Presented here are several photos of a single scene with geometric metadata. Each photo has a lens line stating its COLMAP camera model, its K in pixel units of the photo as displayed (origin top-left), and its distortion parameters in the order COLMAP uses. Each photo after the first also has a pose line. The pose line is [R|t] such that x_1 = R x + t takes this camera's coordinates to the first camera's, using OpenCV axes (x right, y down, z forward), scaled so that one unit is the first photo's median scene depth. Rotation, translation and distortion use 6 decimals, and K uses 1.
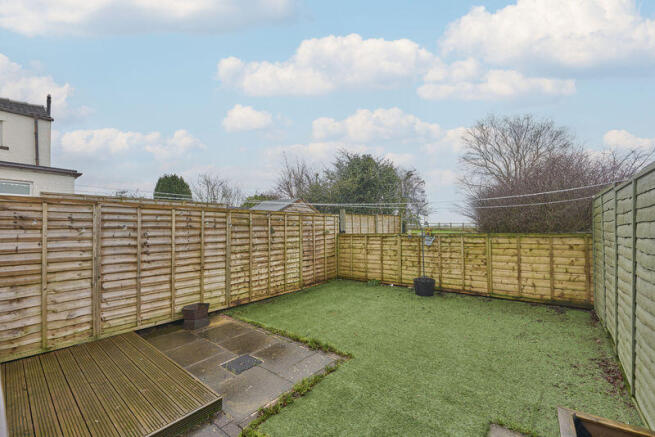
lens RADIAL K [[265.8, 0, 330.8], [0, 265.8, 224.4], [0, 0, 1]] dist [0.002507, -0.002537]
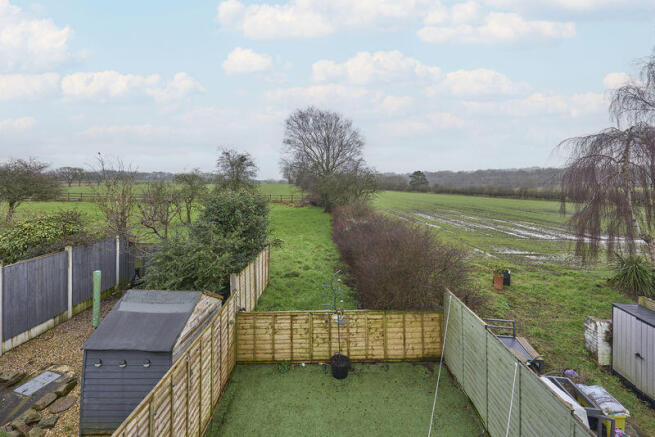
lens RADIAL K [[278.1, 0, 327.8], [0, 278.1, 178.1], [0, 0, 1]] dist [0.011102, -0.000838]
pose [[0.777045, 0.011486, 0.629340, -0.428841], [-0.013388, 0.999909, -0.001720, -0.548354], [-0.629303, -0.007089, 0.777128, 0.127690]]
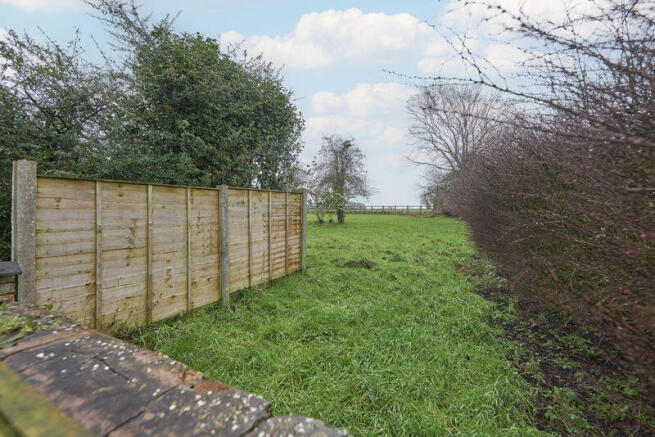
lens RADIAL K [[265.8, 0, 330.9], [0, 265.8, 213.6], [0, 0, 1]] dist [0.002507, -0.002537]
pose [[0.981920, -0.011084, 0.188970, 0.438047], [0.006530, 0.999673, 0.024706, -0.012260], [-0.189182, -0.023025, 0.981672, 1.002214]]
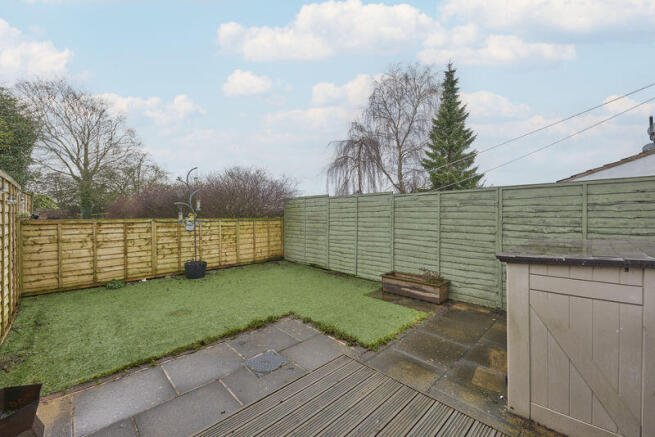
lens RADIAL K [[265.8, 0, 329.9], [0, 265.8, 217.0], [0, 0, 1]] dist [0.002507, -0.002537]
pose [[0.100782, 0.007361, 0.994881, -0.621298], [-0.020262, 0.999780, -0.005345, 0.023391], [-0.994702, -0.019620, 0.100909, 0.377075]]
